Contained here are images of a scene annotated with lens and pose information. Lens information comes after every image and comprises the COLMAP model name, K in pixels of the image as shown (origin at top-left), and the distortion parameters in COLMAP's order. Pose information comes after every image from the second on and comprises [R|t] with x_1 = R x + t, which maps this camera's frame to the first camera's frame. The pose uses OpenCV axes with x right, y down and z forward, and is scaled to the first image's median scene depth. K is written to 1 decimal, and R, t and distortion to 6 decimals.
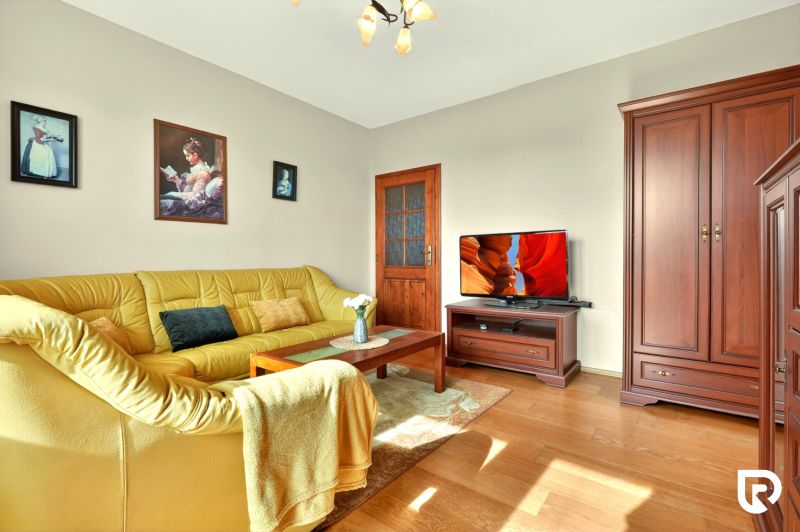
lens RADIAL K [[360.0, 0, 399.4], [0, 360.0, 258.9], [0, 0, 1]] dist [0.001831, 0.000077]
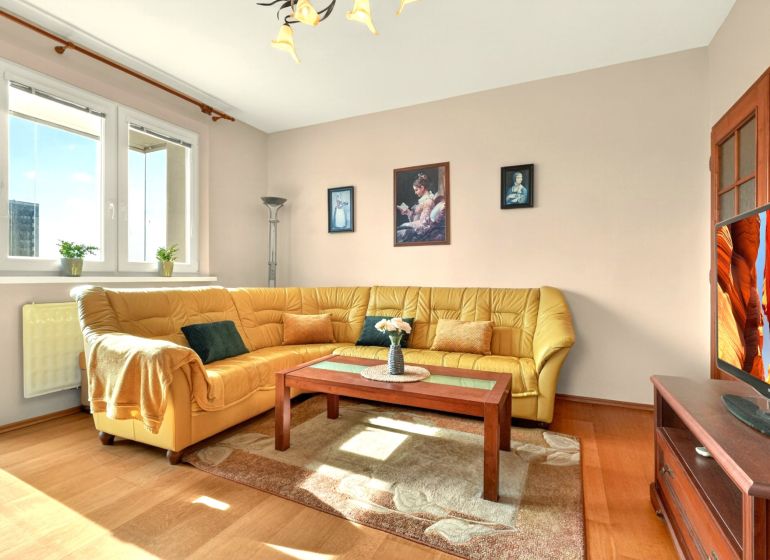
lens RADIAL K [[387.1, 0, 385.2], [0, 387.1, 278.6], [0, 0, 1]] dist [0.001796, 0.000319]
pose [[0.216562, 0.005708, -0.976252, 0.639608], [-0.007994, 0.999960, 0.004074, 0.000853], [0.976236, 0.006922, 0.216599, 0.623899]]
